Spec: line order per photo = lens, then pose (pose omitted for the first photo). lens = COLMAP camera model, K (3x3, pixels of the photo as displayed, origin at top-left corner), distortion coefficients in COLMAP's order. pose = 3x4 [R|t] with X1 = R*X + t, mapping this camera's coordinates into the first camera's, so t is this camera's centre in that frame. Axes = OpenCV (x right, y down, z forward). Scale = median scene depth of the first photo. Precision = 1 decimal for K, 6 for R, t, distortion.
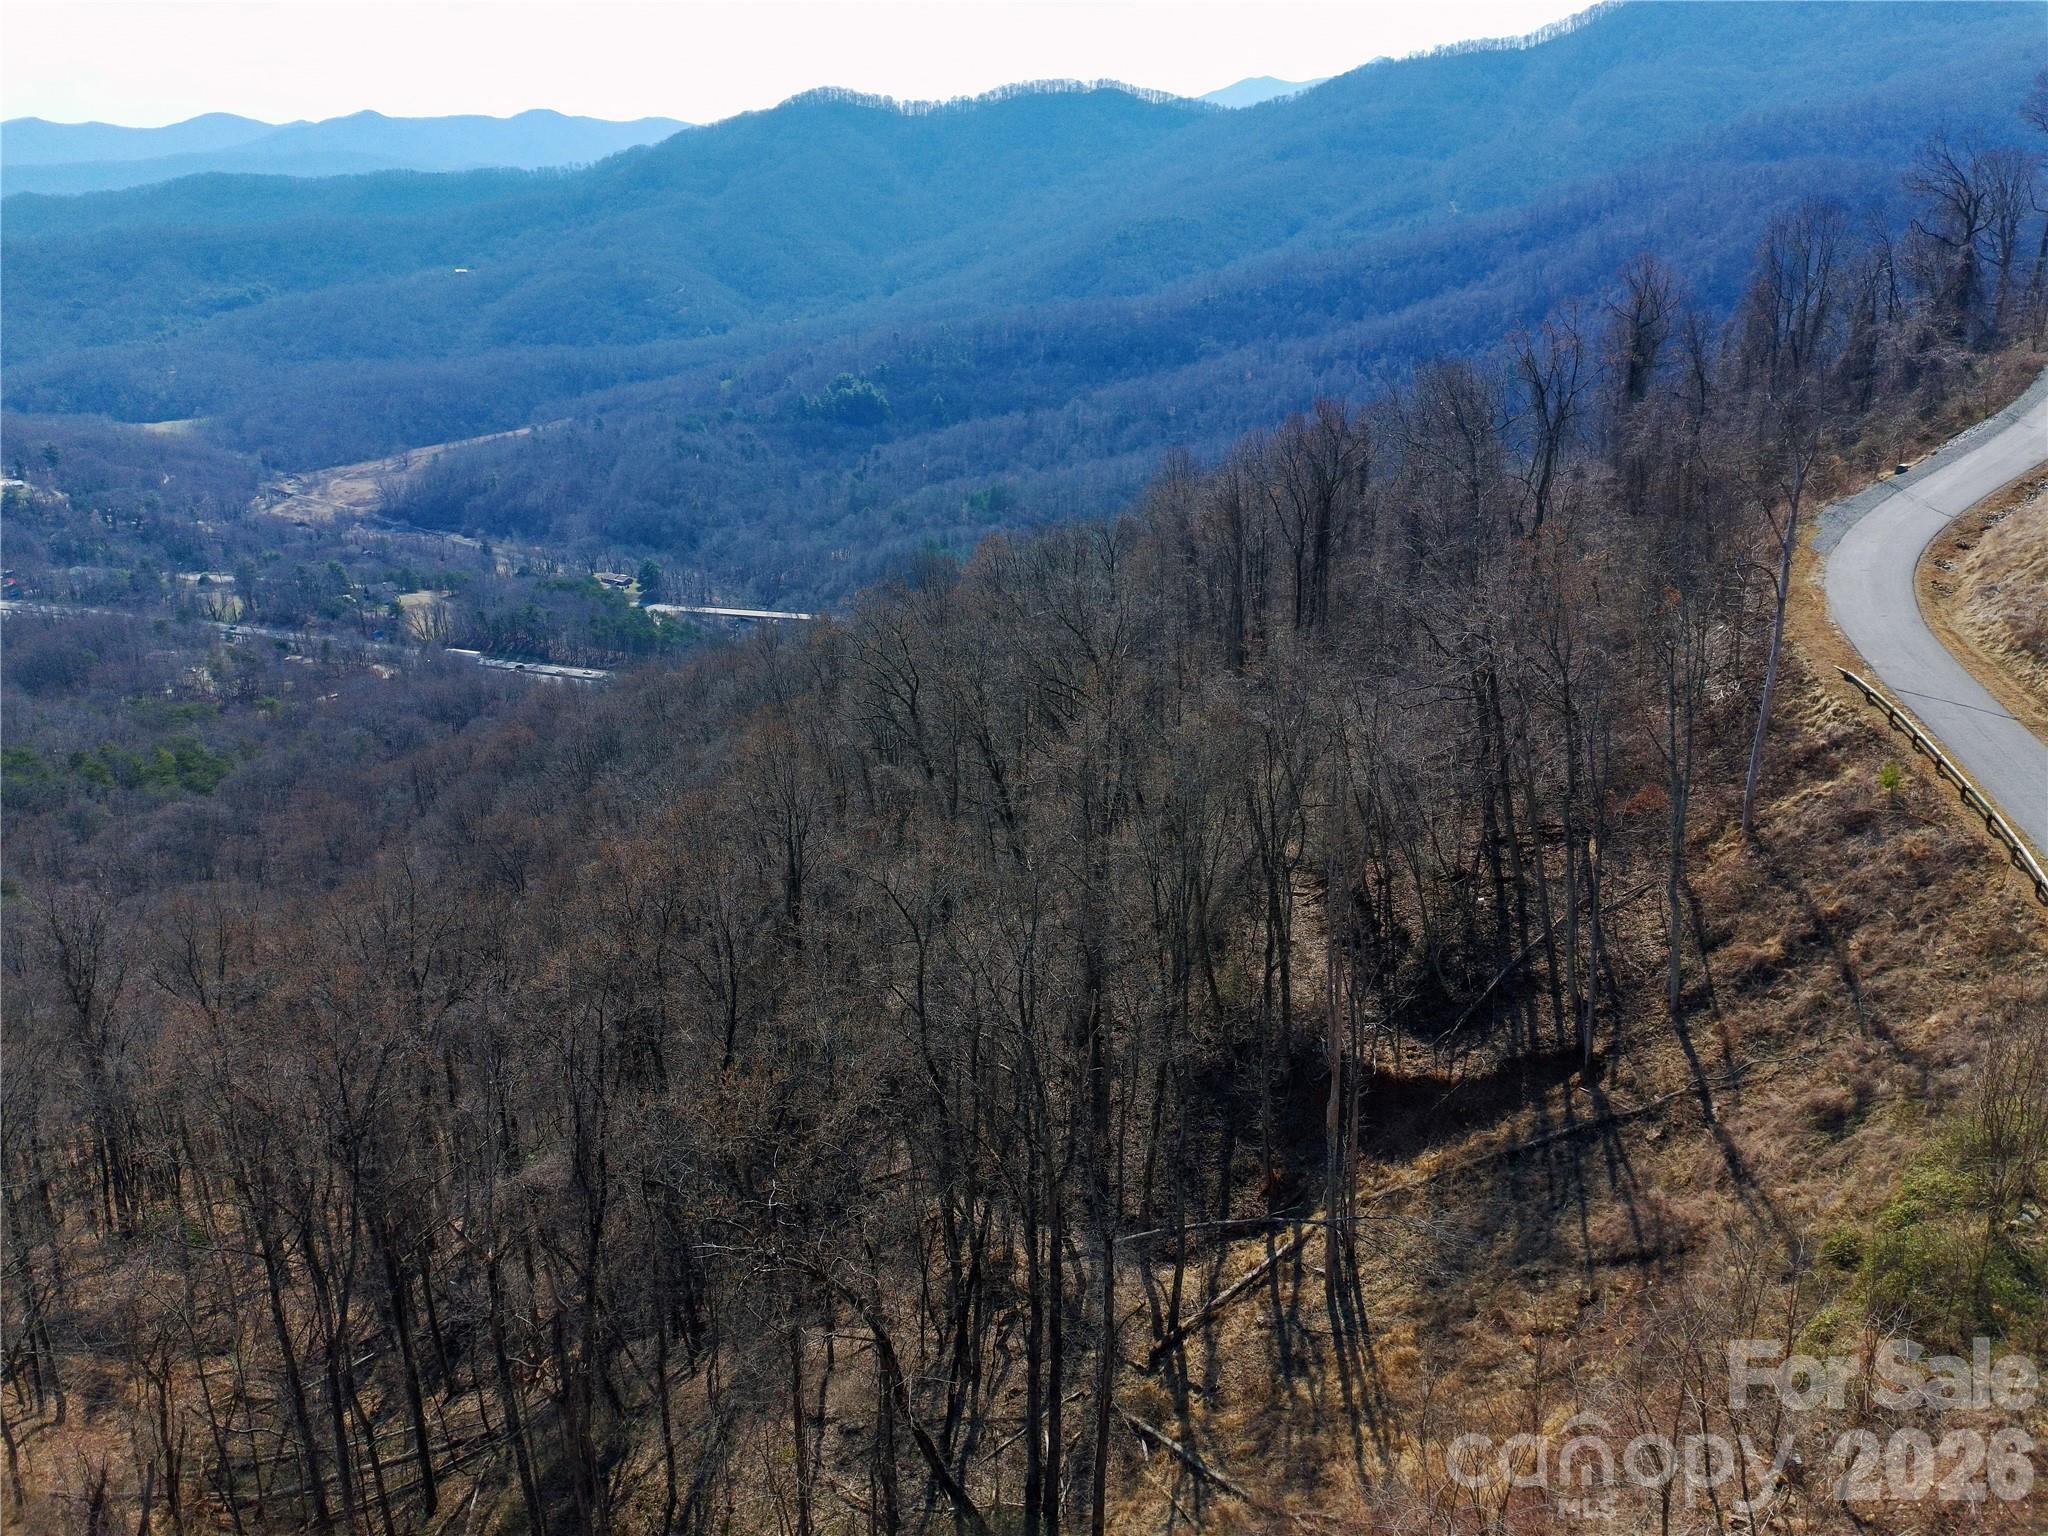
lens RADIAL K [[1539.1, 0, 1031.8], [0, 1539.1, 786.7], [0, 0, 1]] dist [0.057847, -0.053746]
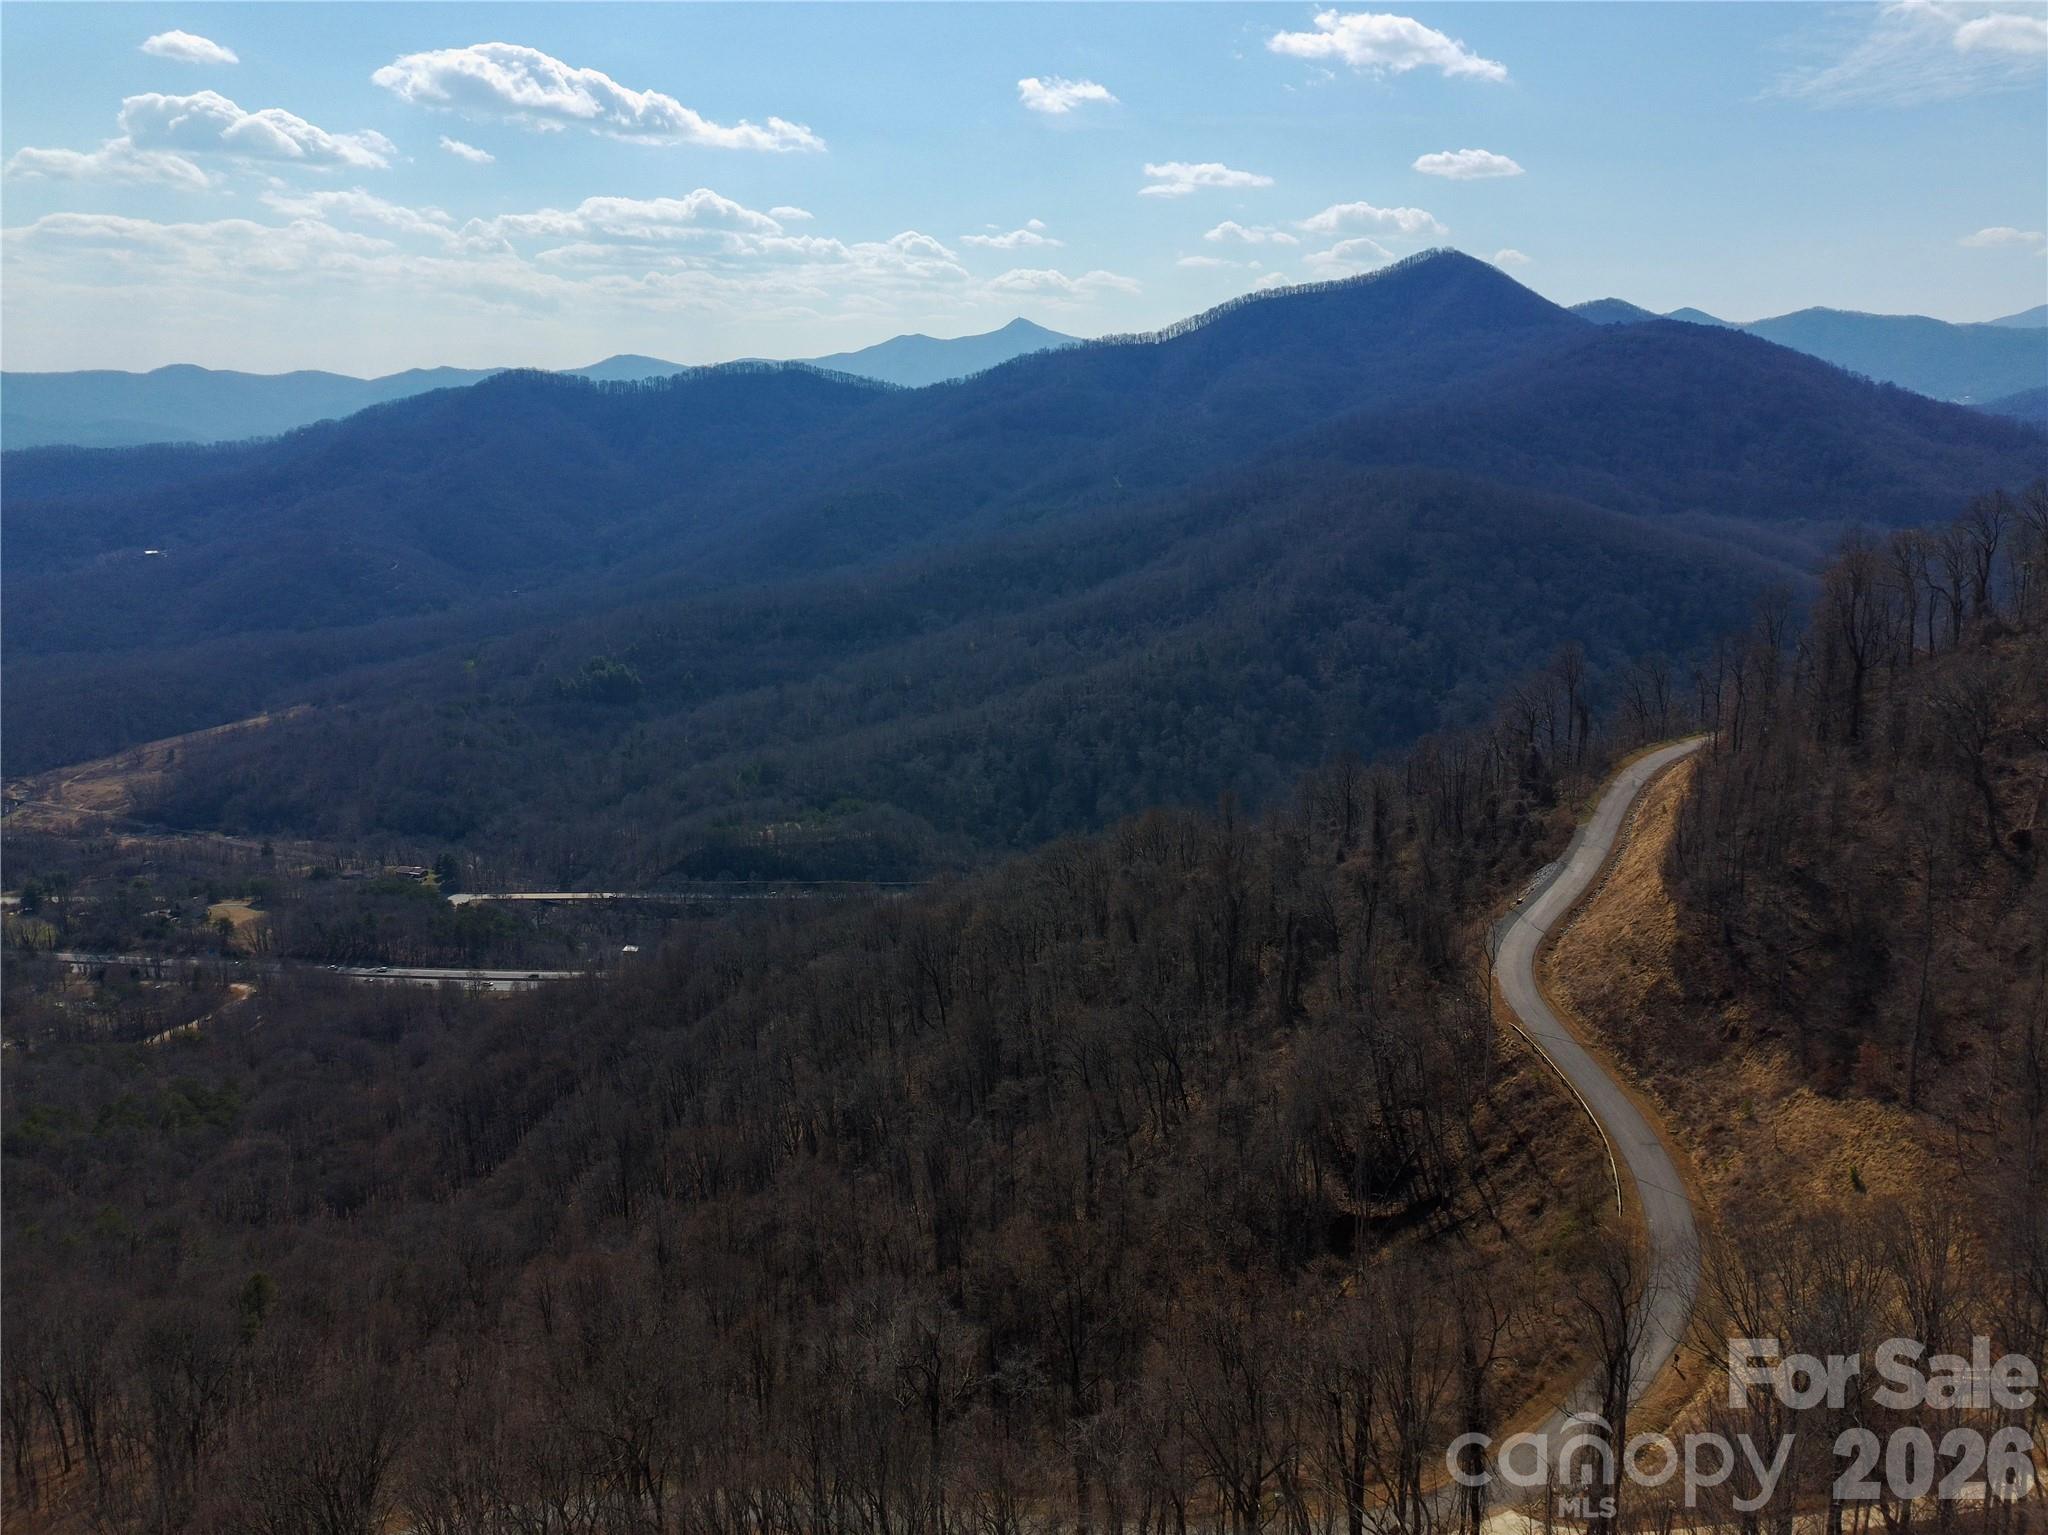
lens RADIAL K [[1539.1, 0, 1034.3], [0, 1539.1, 762.3], [0, 0, 1]] dist [0.057847, -0.053746]
pose [[0.977747, -0.054096, 0.202695, -0.057270], [0.084676, 0.985747, -0.145373, -0.016210], [-0.191941, 0.159301, 0.968391, -0.107057]]
